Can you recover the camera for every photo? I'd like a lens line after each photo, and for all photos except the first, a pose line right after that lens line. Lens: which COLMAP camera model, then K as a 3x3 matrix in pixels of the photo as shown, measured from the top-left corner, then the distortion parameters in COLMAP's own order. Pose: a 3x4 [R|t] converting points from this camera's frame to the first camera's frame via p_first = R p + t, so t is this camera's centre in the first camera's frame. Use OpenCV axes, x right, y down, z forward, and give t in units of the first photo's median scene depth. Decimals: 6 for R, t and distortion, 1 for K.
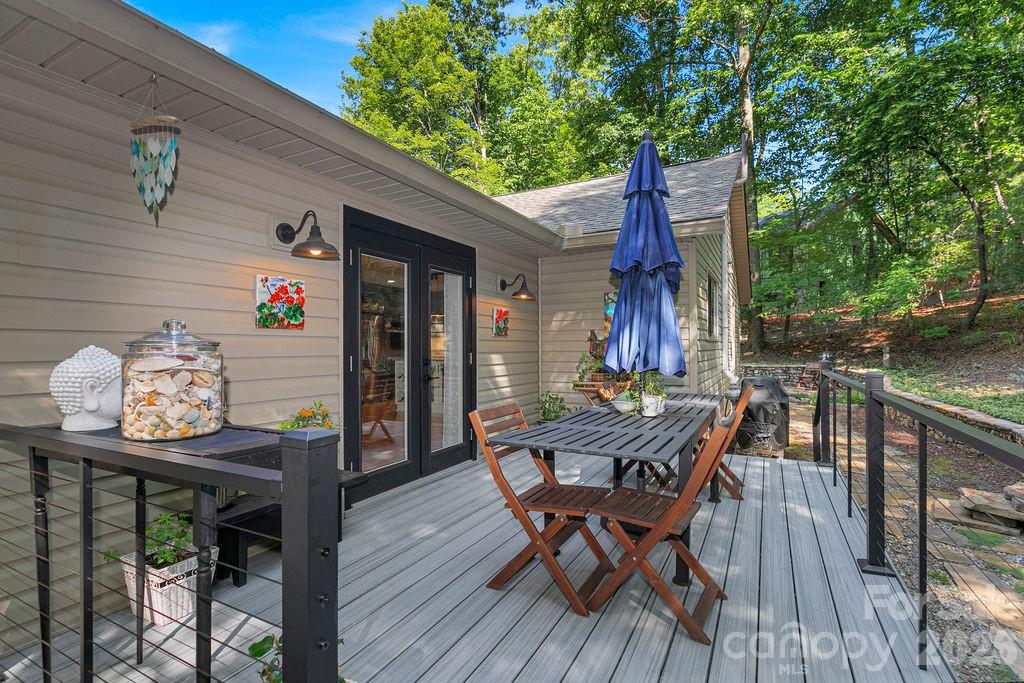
lens RADIAL K [[477.3, 0, 504.3], [0, 477.3, 343.8], [0, 0, 1]] dist [0.004172, 0.000561]
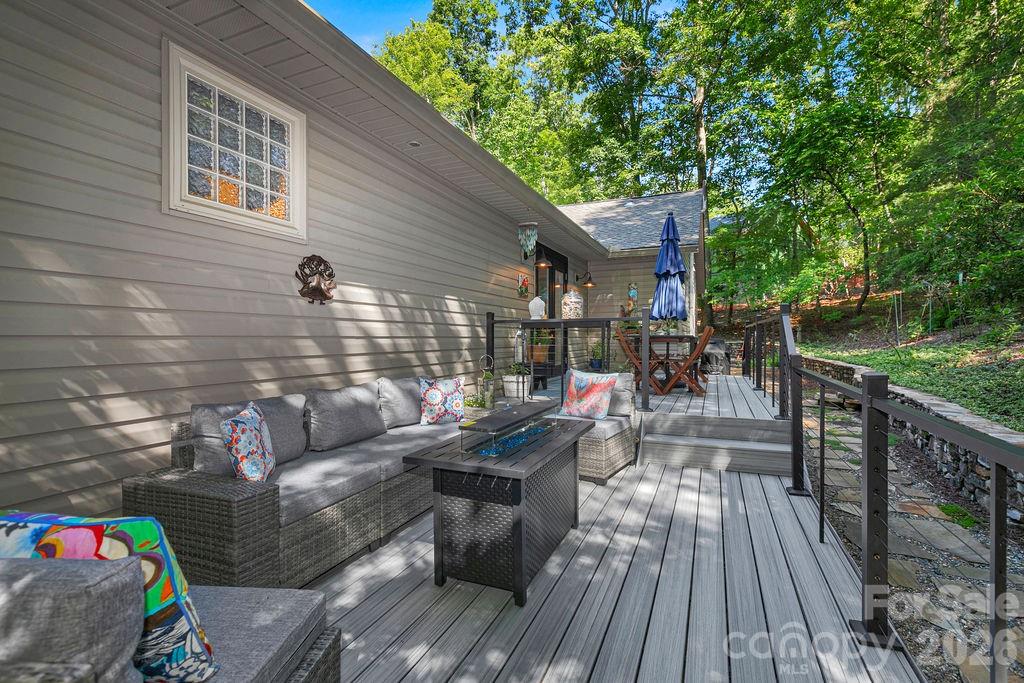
lens RADIAL K [[477.3, 0, 520.6], [0, 477.3, 341.1], [0, 0, 1]] dist [0.004172, 0.000561]
pose [[0.992774, 0.001771, 0.119984, -0.106311], [-0.003813, 0.999852, 0.016794, 0.020044], [-0.119936, -0.017130, 0.992634, -0.181512]]
